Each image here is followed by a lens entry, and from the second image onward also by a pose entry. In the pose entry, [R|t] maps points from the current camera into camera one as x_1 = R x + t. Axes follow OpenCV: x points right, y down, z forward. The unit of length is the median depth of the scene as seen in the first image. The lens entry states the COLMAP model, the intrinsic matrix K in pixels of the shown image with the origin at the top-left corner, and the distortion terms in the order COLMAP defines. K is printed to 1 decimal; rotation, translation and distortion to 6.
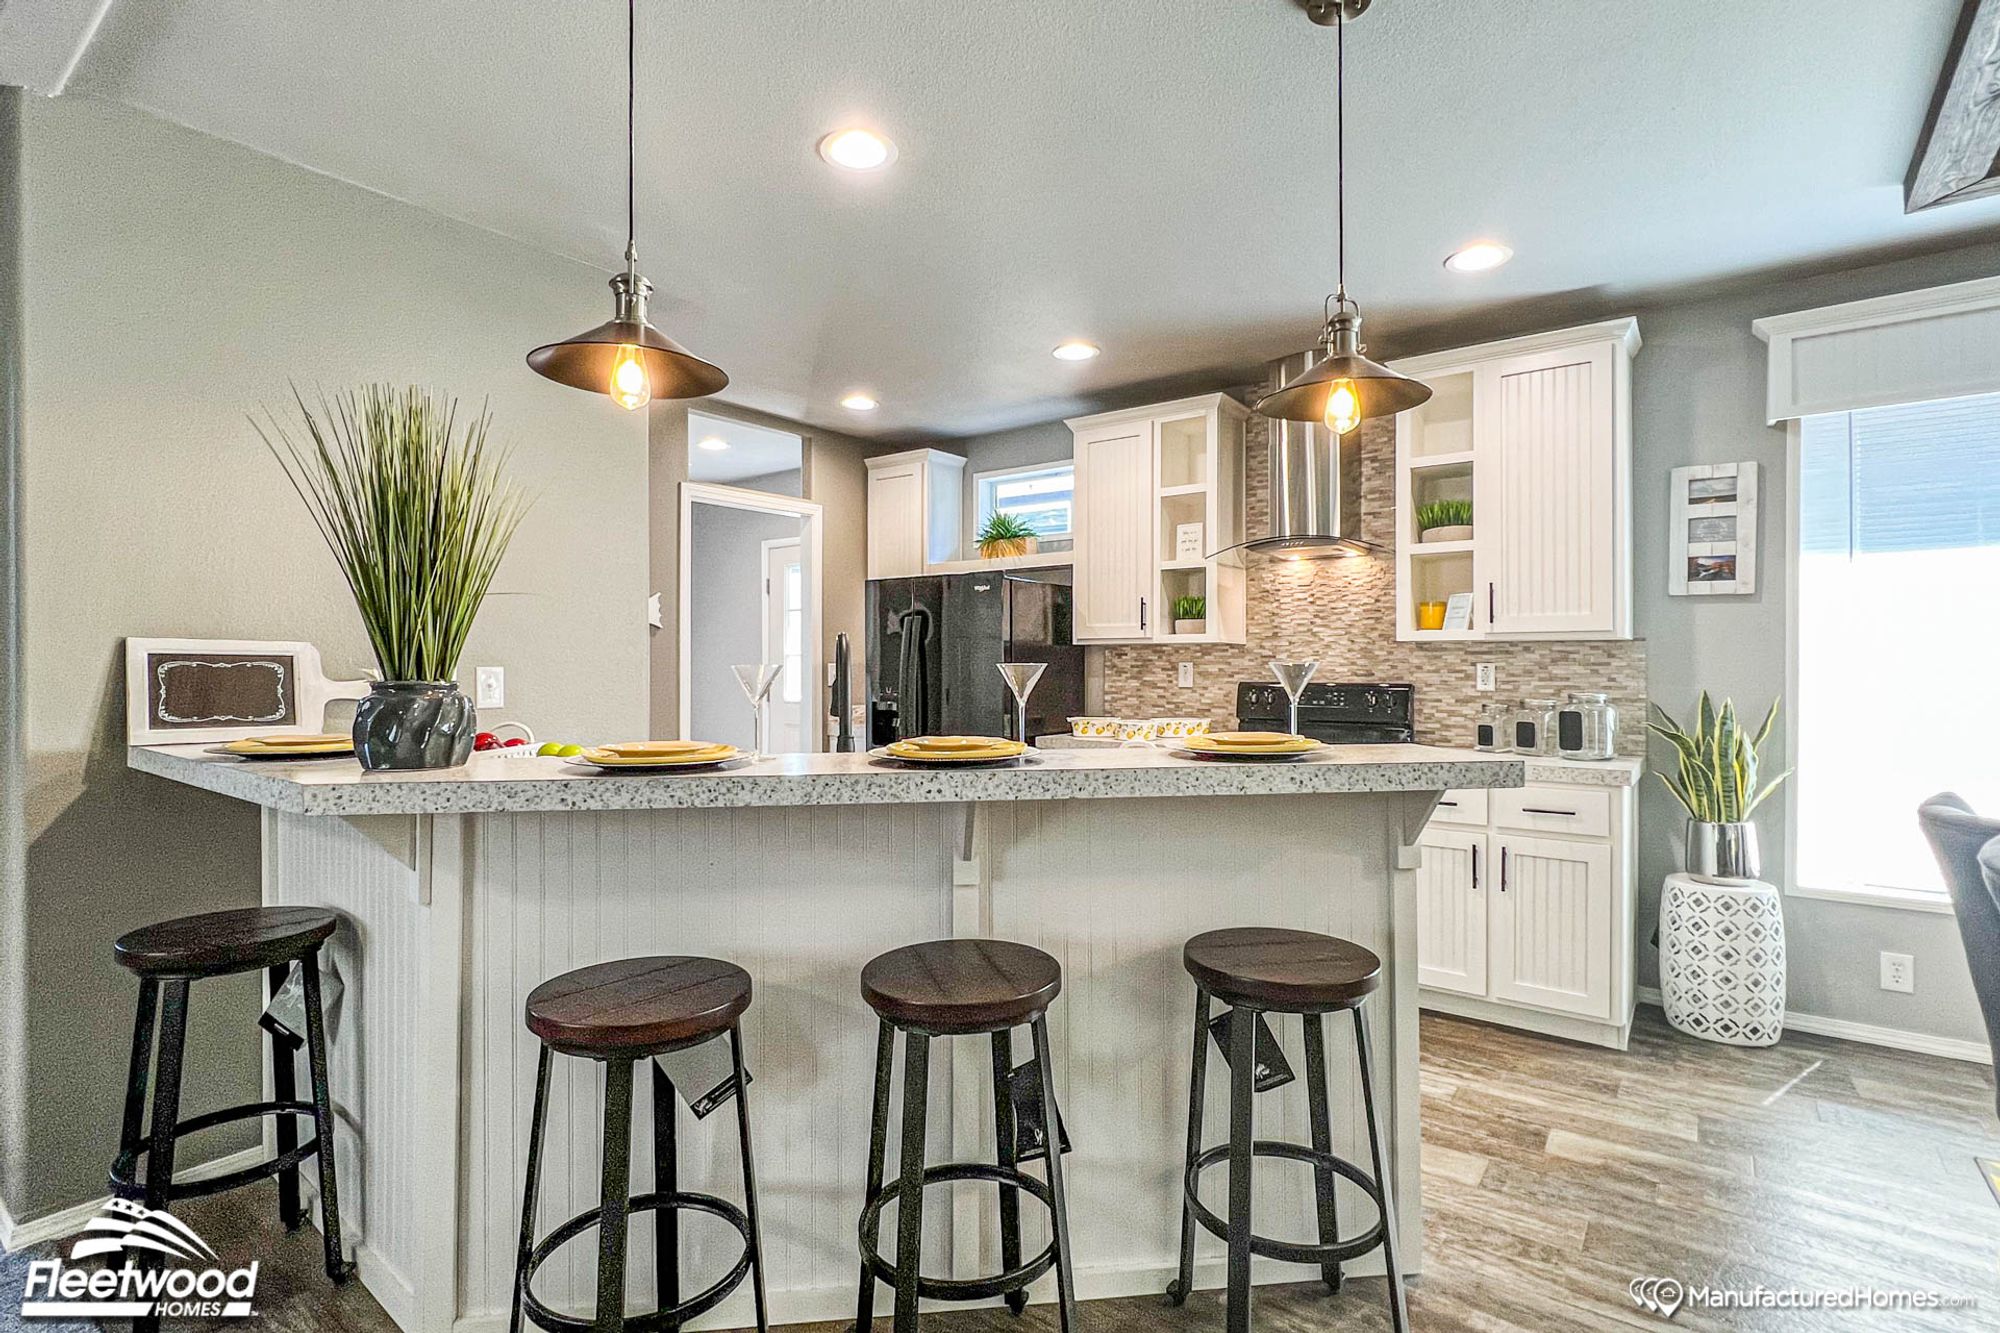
lens RADIAL K [[947.3, 0, 992.7], [0, 947.3, 664.0], [0, 0, 1]] dist [0.002600, 0.001327]
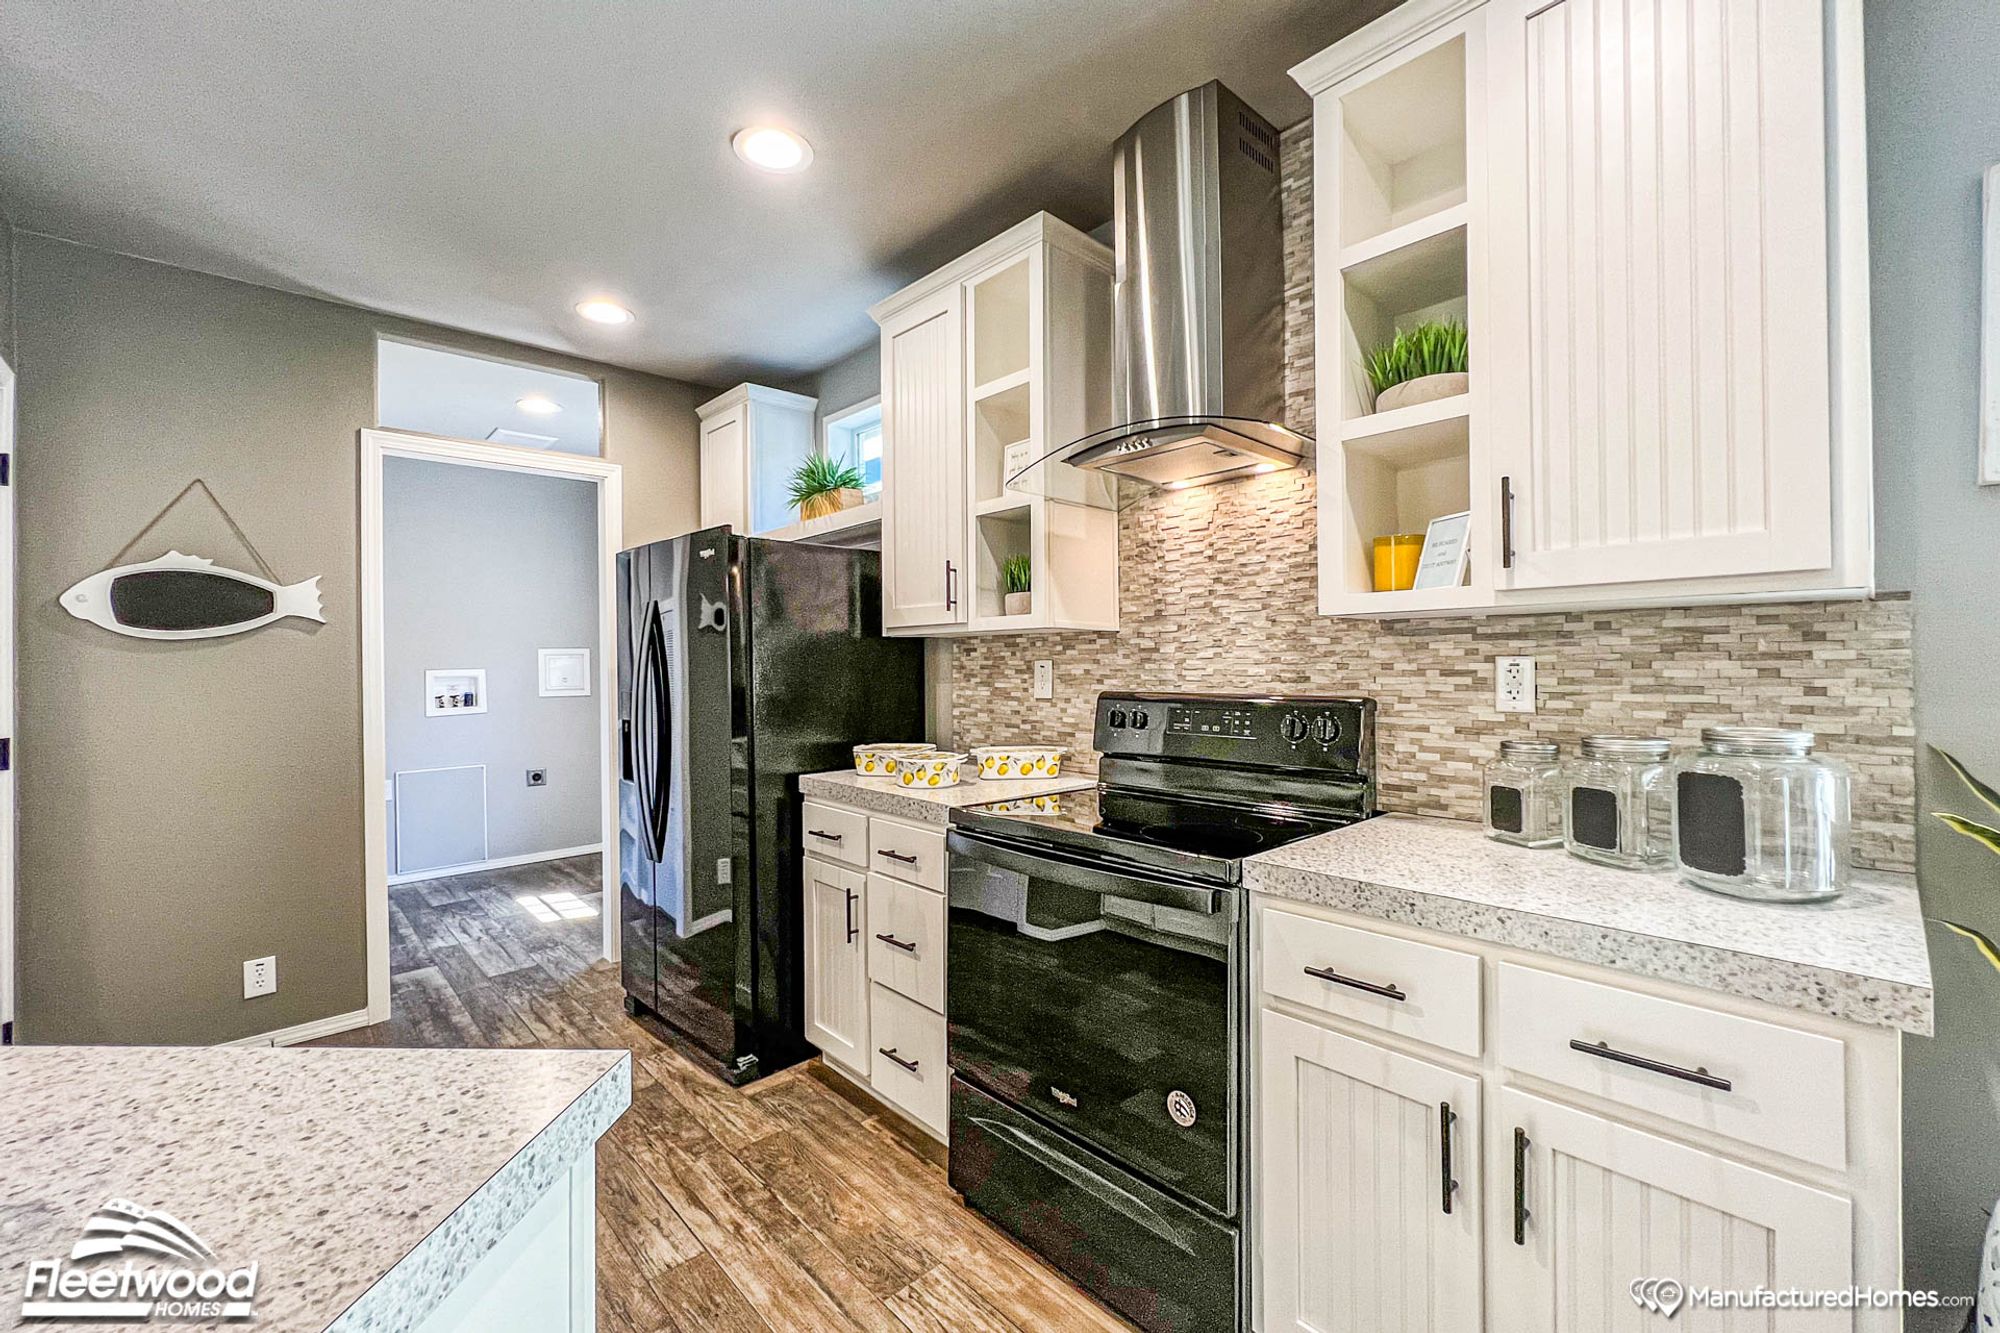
lens RADIAL K [[816.4, 0, 992.9], [0, 816.4, 659.8], [0, 0, 1]] dist [-0.000697, 0.002137]
pose [[0.985325, -0.010976, -0.170337, 0.332646], [0.010381, 0.999937, -0.004383, -0.000142], [0.170374, 0.002550, 0.985376, 0.546390]]
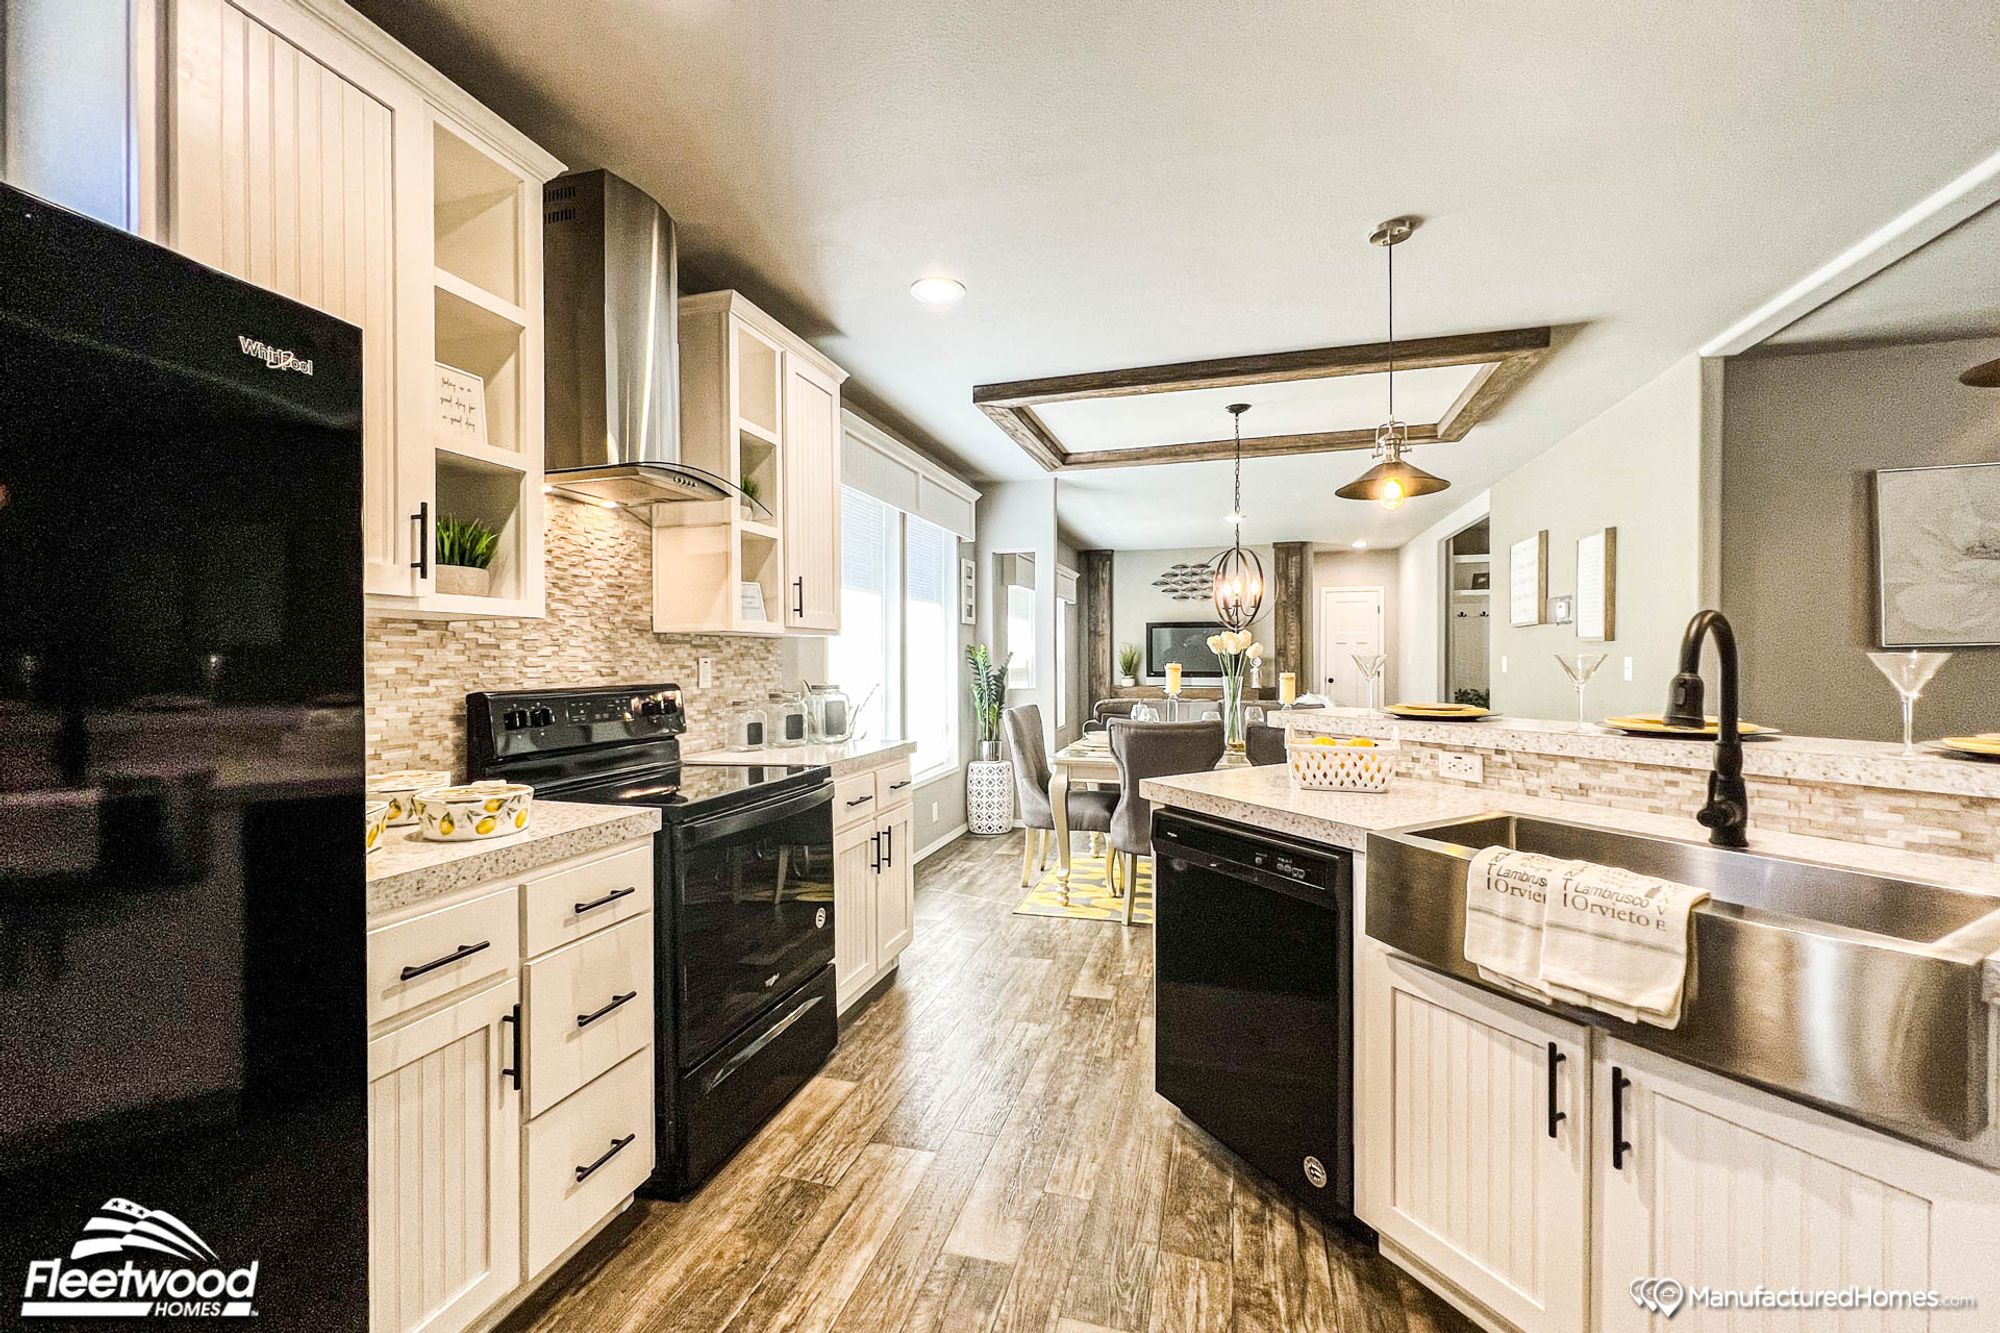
lens RADIAL K [[816.4, 0, 1007.0], [0, 816.4, 665.1], [0, 0, 1]] dist [-0.000697, 0.002137]
pose [[-0.370261, -0.006500, 0.928905, -0.330495], [0.003024, 0.999962, 0.008202, 0.000628], [-0.928923, 0.005846, -0.370228, 1.055975]]
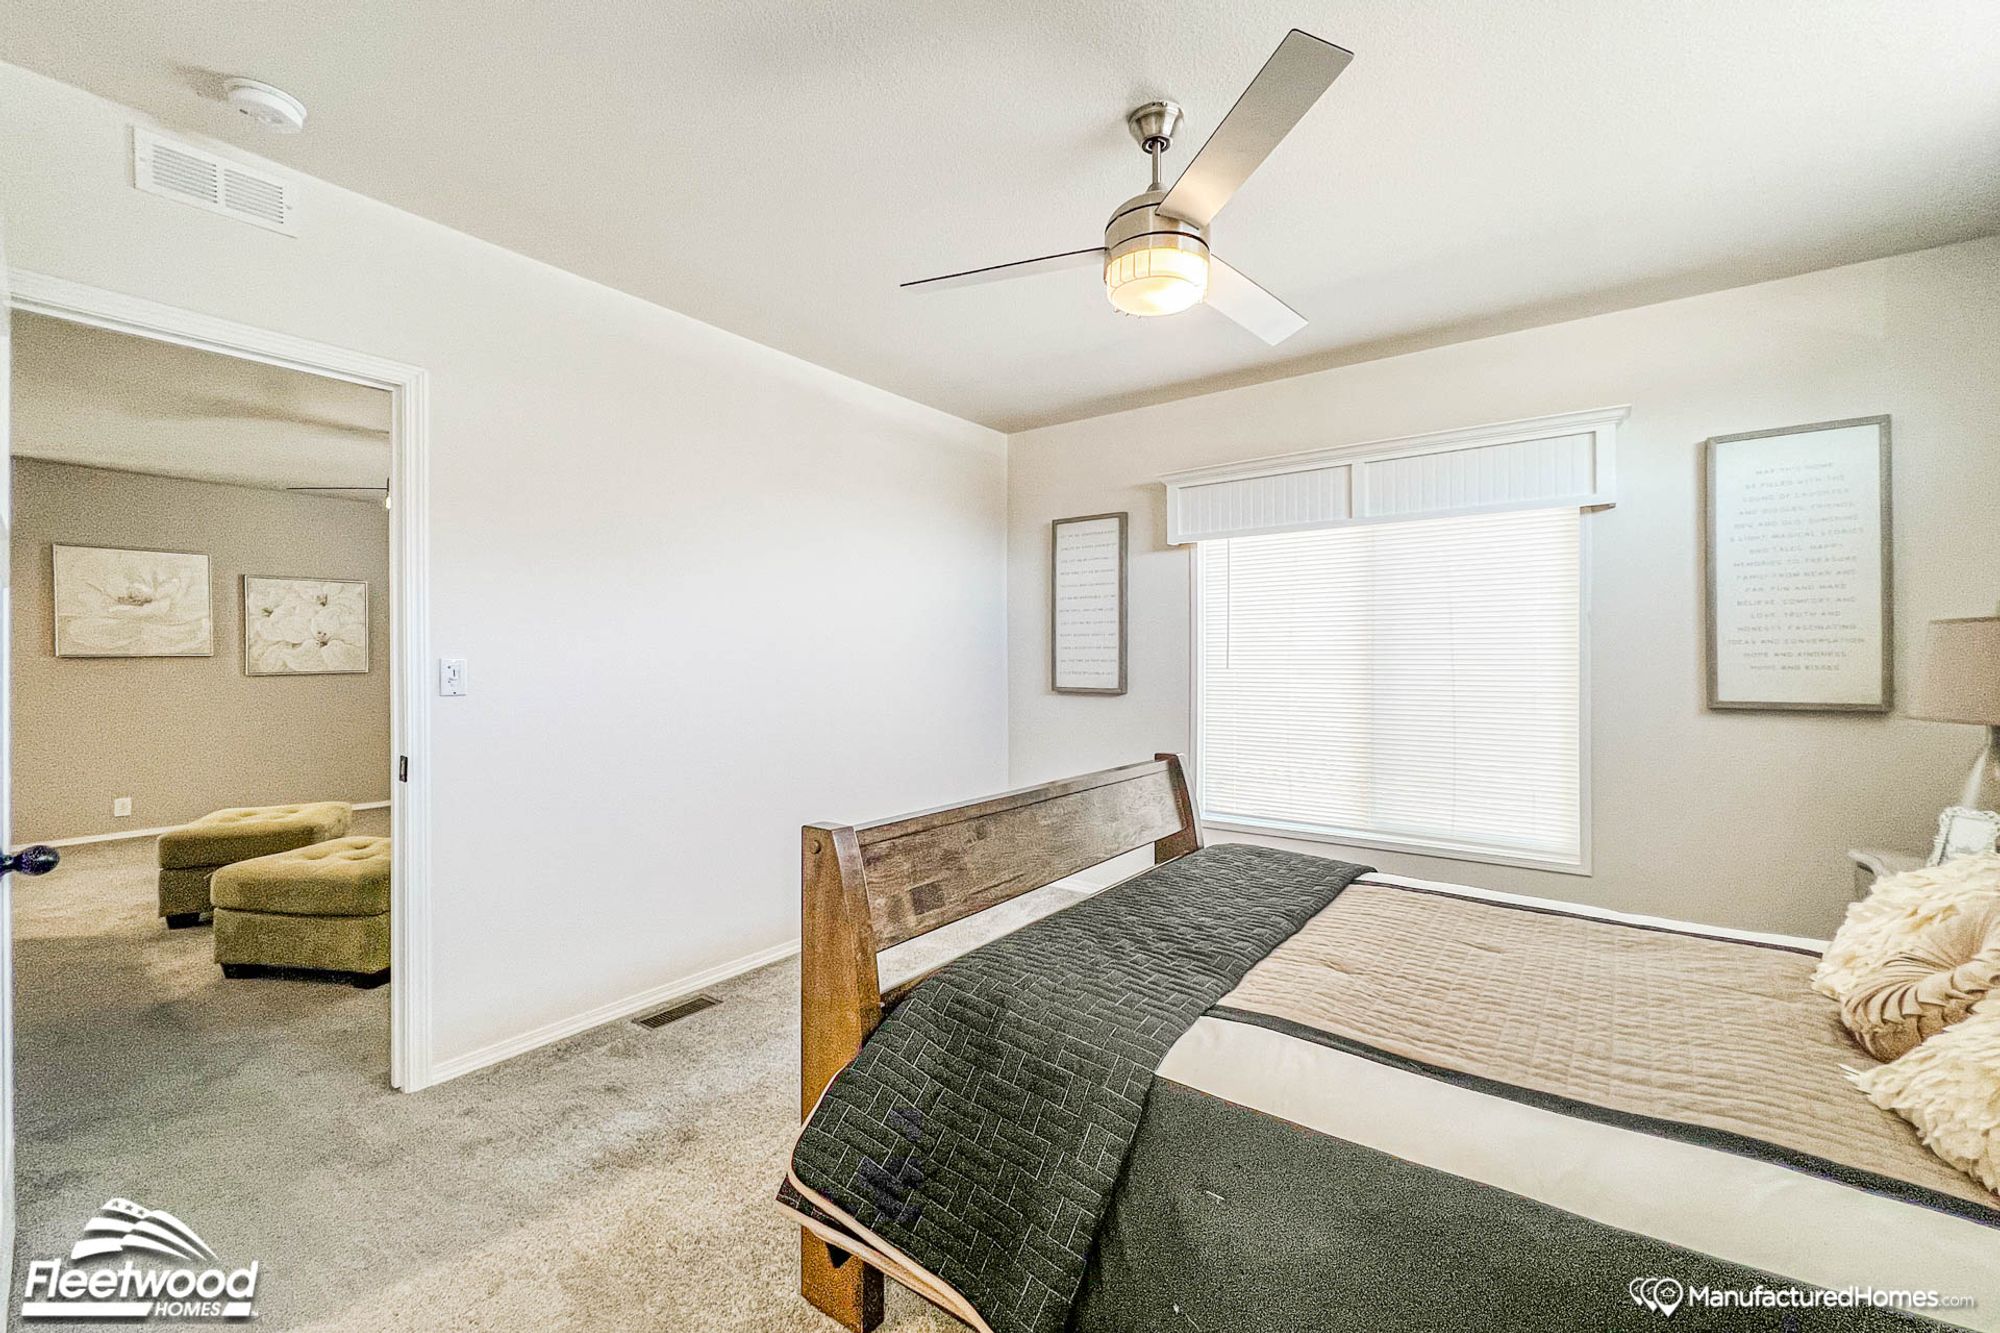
lens RADIAL K [[816.4, 0, 1001.5], [0, 816.4, 663.2], [0, 0, 1]] dist [-0.000697, 0.002137]
pose [[-0.999989, 0.002895, -0.003750, -1.454423], [0.002883, 0.999990, 0.003350, 0.000602], [0.003760, 0.003339, -0.999987, 1.234165]]
